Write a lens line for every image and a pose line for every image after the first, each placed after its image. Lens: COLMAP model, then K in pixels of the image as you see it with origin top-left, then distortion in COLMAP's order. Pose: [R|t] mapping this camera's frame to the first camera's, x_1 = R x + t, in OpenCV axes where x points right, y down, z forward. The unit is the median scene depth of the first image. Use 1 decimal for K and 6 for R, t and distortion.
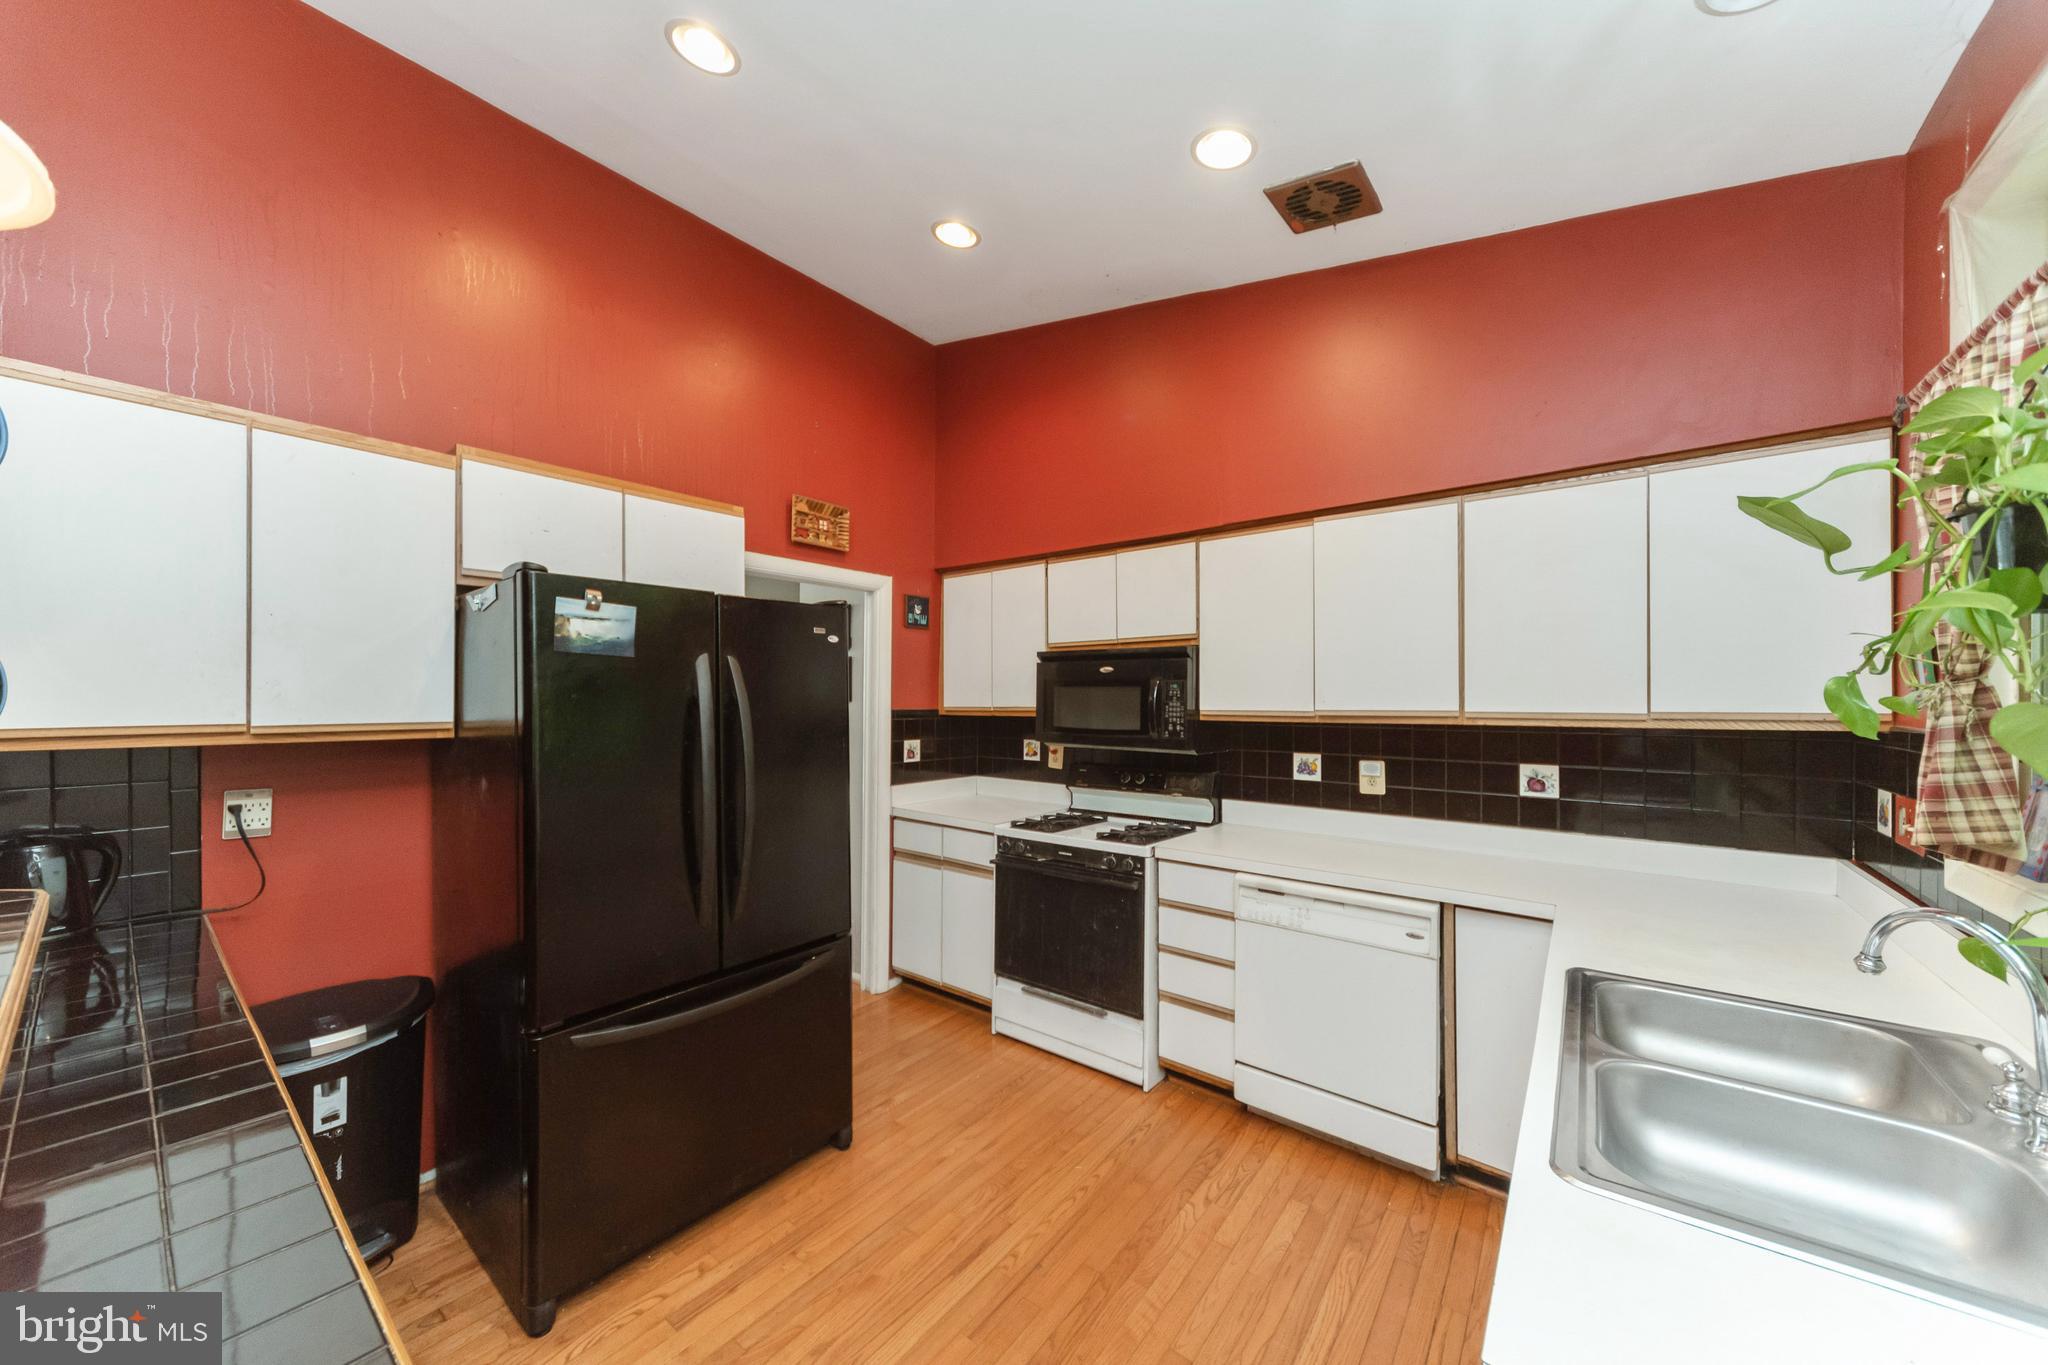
lens RADIAL K [[708.7, 0, 1031.8], [0, 708.7, 698.2], [0, 0, 1]] dist [0.001126, -0.000017]
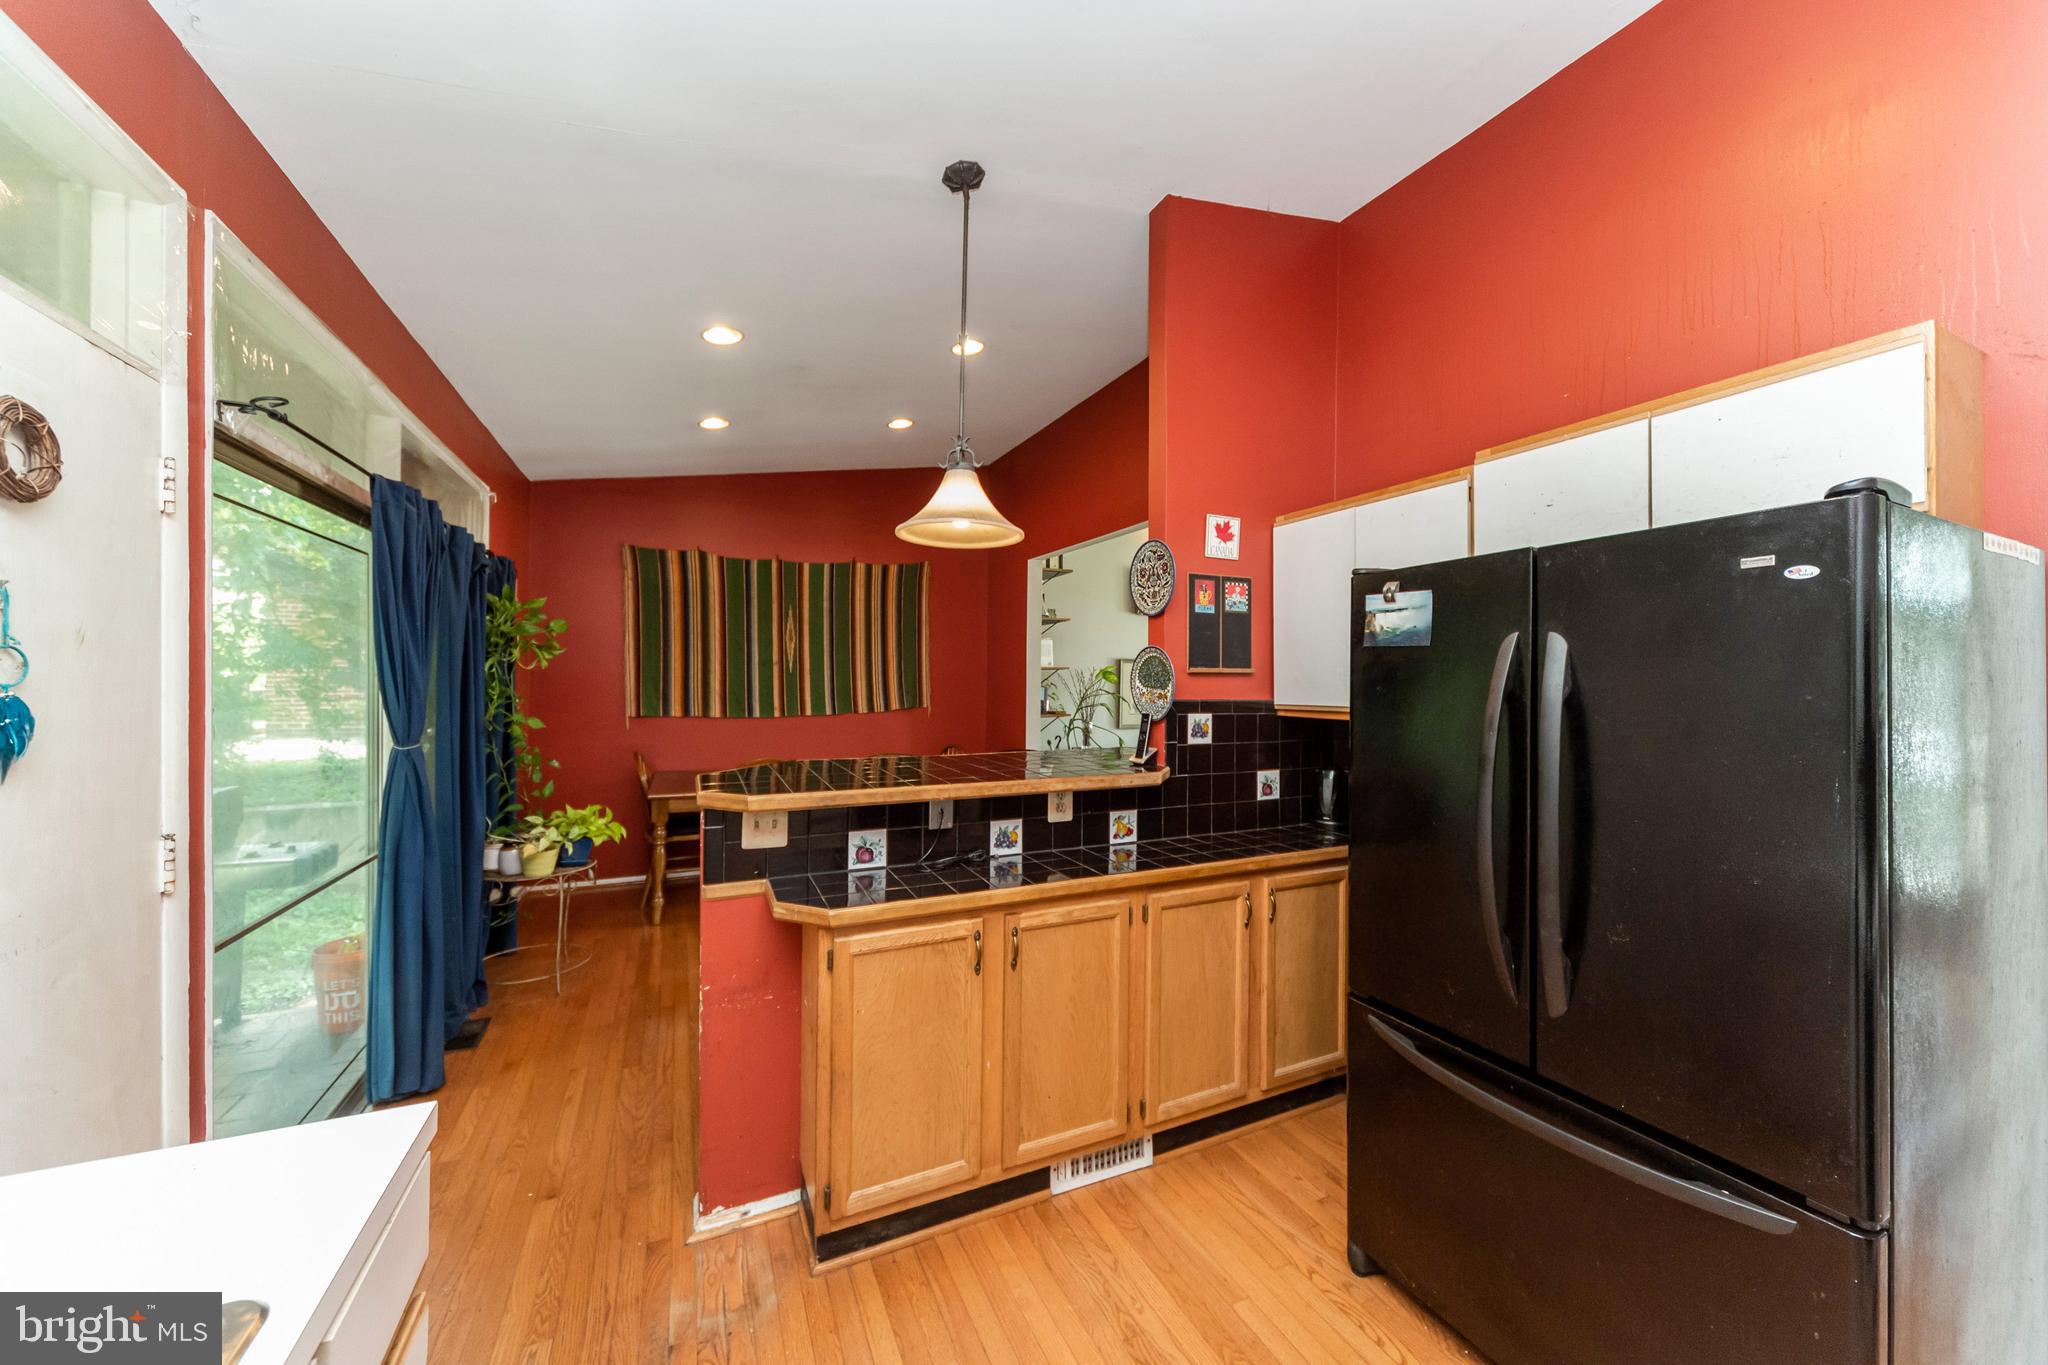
lens RADIAL K [[708.7, 0, 1019.7], [0, 708.7, 682.5], [0, 0, 1]] dist [0.001126, -0.000017]
pose [[-0.441470, -0.005862, -0.897257, 0.494130], [-0.008336, 0.999962, -0.002431, -0.004584], [0.897237, 0.006406, -0.441502, 0.956478]]
